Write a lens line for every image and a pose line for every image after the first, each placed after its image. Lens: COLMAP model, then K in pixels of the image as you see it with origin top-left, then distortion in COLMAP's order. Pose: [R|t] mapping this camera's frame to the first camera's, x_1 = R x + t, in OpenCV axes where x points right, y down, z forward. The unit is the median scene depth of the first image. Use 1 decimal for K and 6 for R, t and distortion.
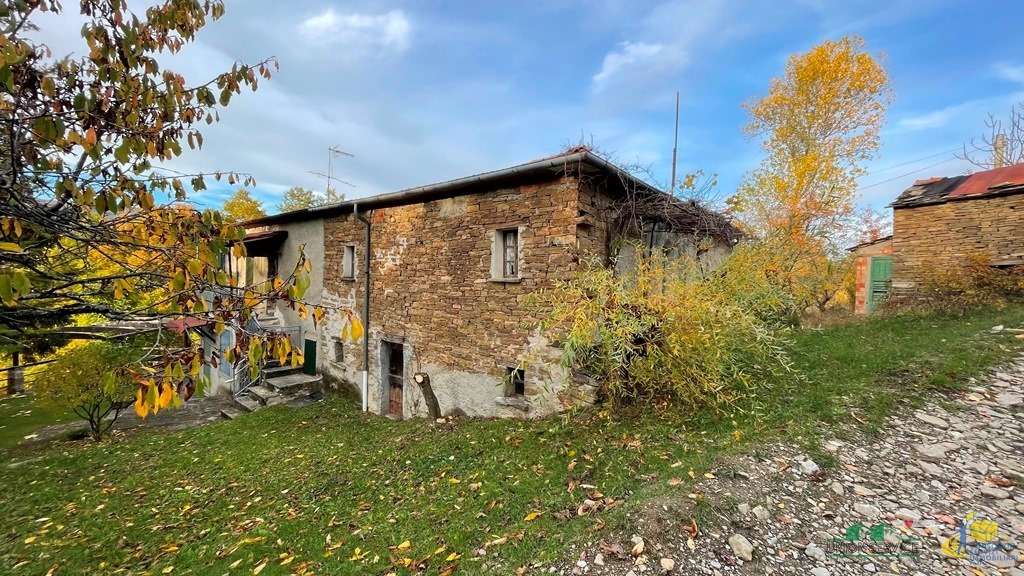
lens RADIAL K [[406.9, 0, 510.8], [0, 406.9, 303.9], [0, 0, 1]] dist [-0.006161, 0.001416]
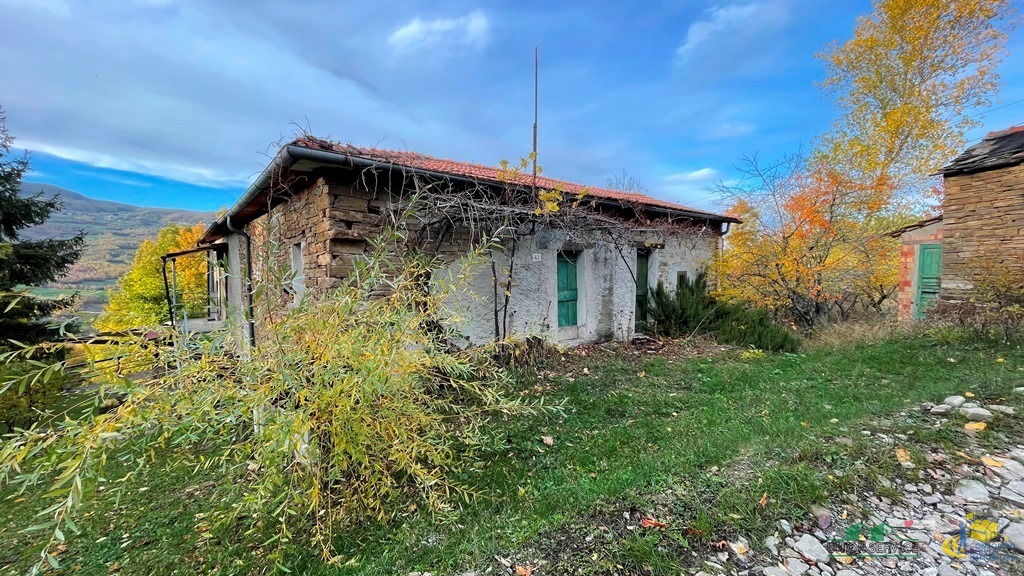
lens RADIAL K [[406.9, 0, 518.3], [0, 406.9, 292.3], [0, 0, 1]] dist [-0.006161, 0.001416]
pose [[0.982676, -0.019992, -0.184248, 0.241685], [0.020141, 0.999797, -0.001065, -0.033466], [0.184232, -0.002664, 0.982879, 0.119232]]
